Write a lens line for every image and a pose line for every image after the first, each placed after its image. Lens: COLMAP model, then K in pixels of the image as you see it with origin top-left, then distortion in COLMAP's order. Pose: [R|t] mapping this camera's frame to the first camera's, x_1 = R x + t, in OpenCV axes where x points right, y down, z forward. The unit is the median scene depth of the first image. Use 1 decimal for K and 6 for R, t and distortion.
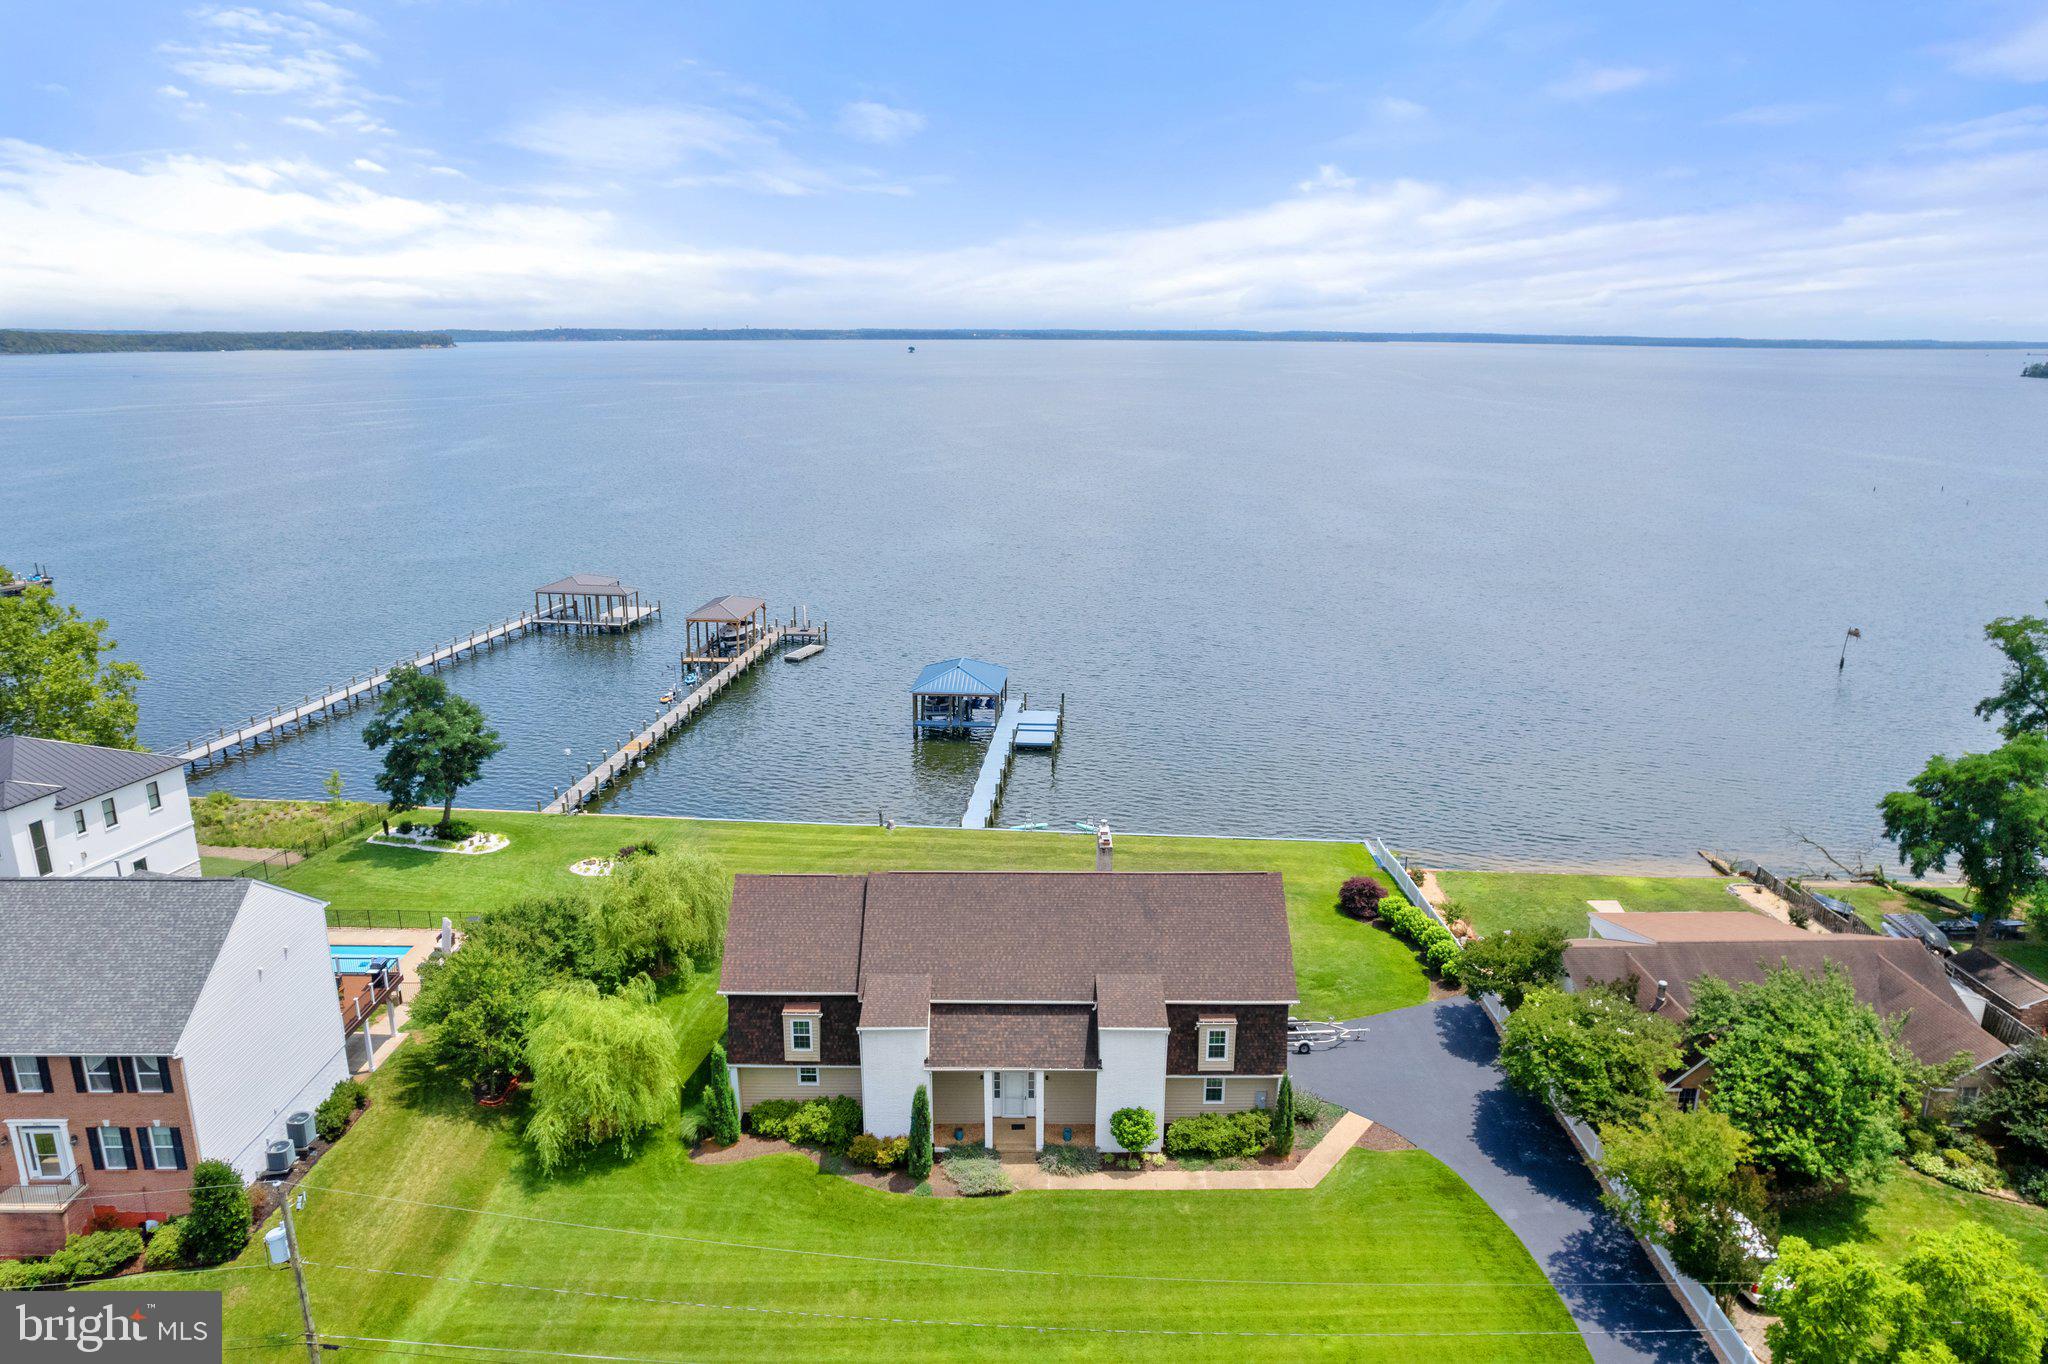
lens RADIAL K [[1320.4, 0, 1024.0], [0, 1320.4, 682.0], [0, 0, 1]] dist [-0.075370, 0.063582]
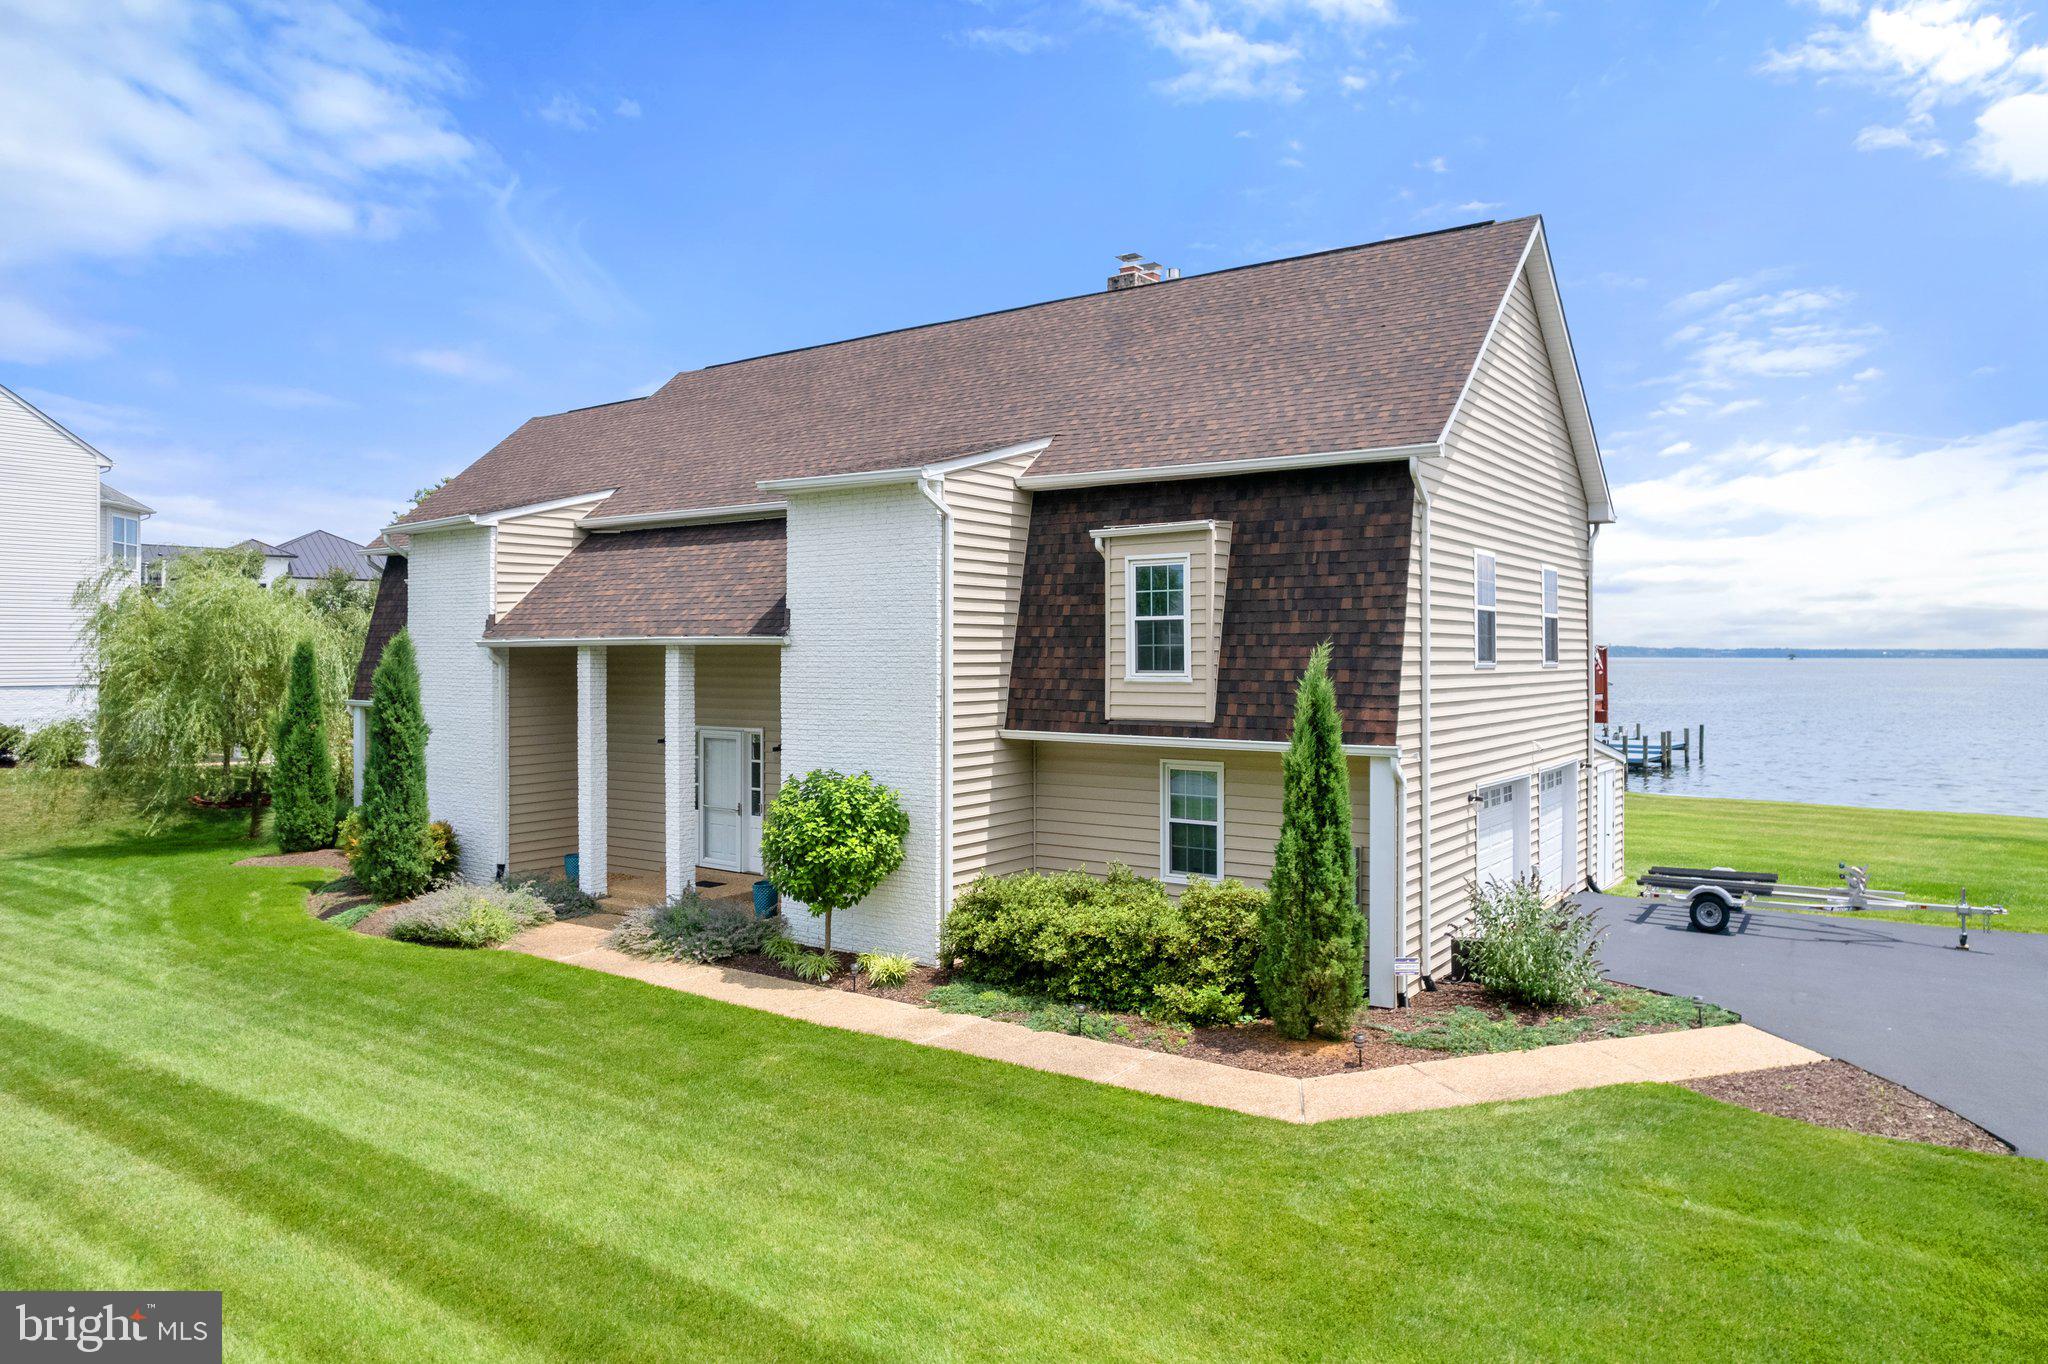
lens RADIAL K [[1320.4, 0, 1024.0], [0, 1320.4, 682.0], [0, 0, 1]] dist [-0.075370, 0.063582]
pose [[0.812935, 0.012500, -0.582220, 0.292244], [-0.150859, 0.970161, -0.189811, 0.349855], [0.562475, 0.242137, 0.790564, 0.760893]]
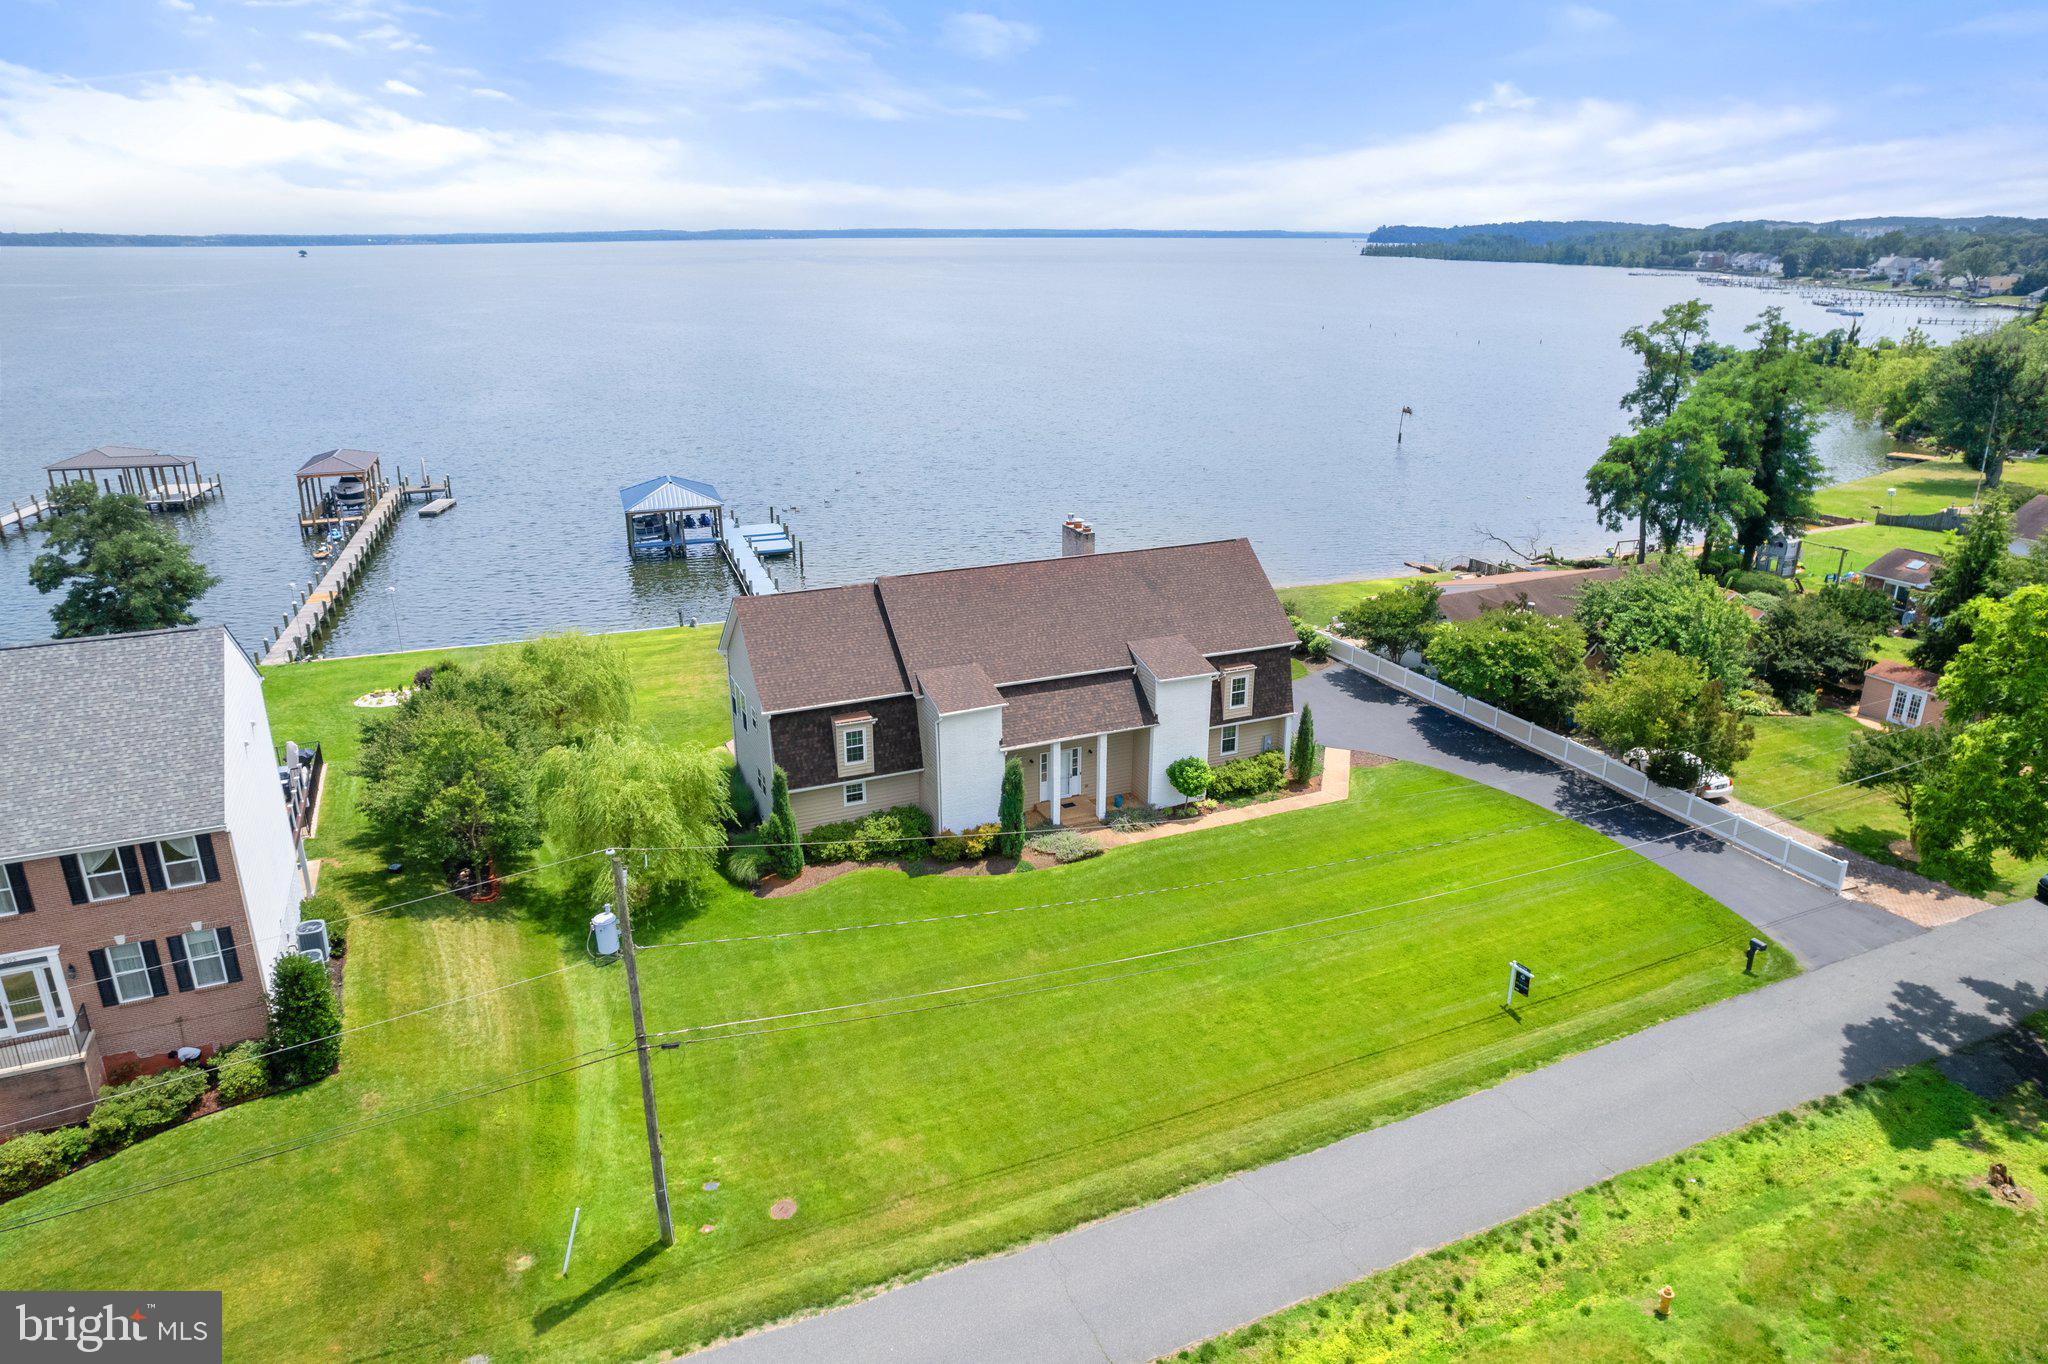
lens RADIAL K [[1320.4, 0, 1024.0], [0, 1320.4, 682.0], [0, 0, 1]] dist [-0.075370, 0.063582]
pose [[0.913825, -0.134776, 0.383092, -0.420806], [0.107685, 0.989974, 0.091411, 0.152503], [-0.391571, -0.042280, 0.919176, 0.087476]]
